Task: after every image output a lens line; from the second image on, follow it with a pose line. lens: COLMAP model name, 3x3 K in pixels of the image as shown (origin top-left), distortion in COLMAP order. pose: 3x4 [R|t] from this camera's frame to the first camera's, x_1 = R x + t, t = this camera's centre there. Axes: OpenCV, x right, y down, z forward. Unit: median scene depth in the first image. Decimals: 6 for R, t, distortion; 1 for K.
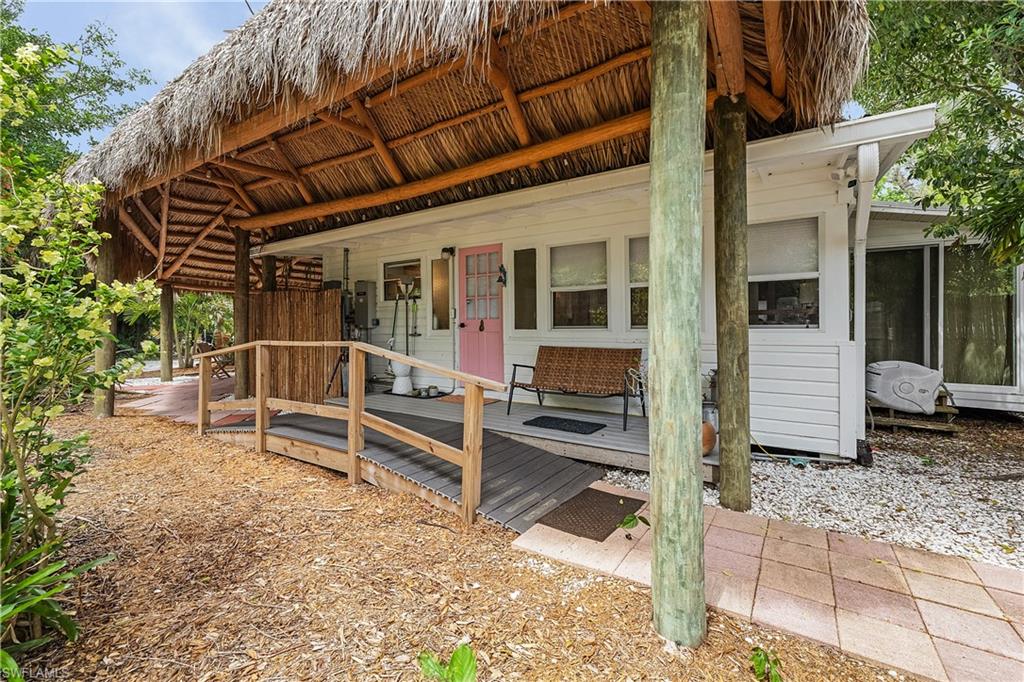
lens RADIAL K [[433.0, 0, 510.8], [0, 433.0, 337.0], [0, 0, 1]] dist [-0.001309, -0.000265]
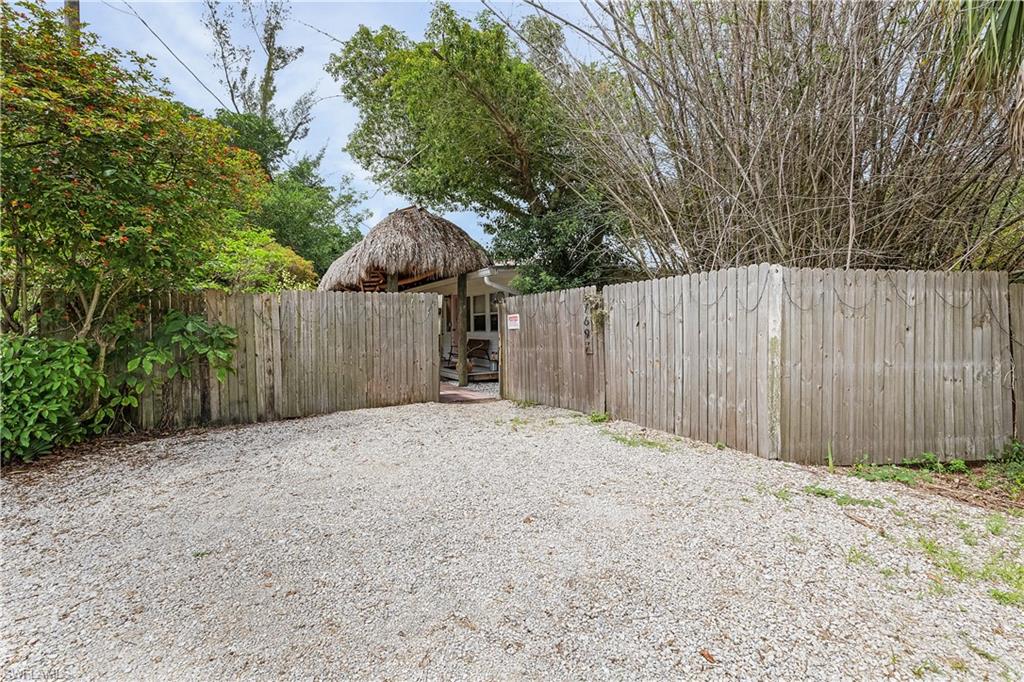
lens RADIAL K [[433.0, 0, 513.8], [0, 433.0, 337.5], [0, 0, 1]] dist [-0.001309, -0.000265]
pose [[0.903892, 0.013477, -0.427549, 1.313624], [-0.008419, 0.999870, 0.013718, -0.019179], [0.427678, -0.008800, 0.903888, -1.043594]]
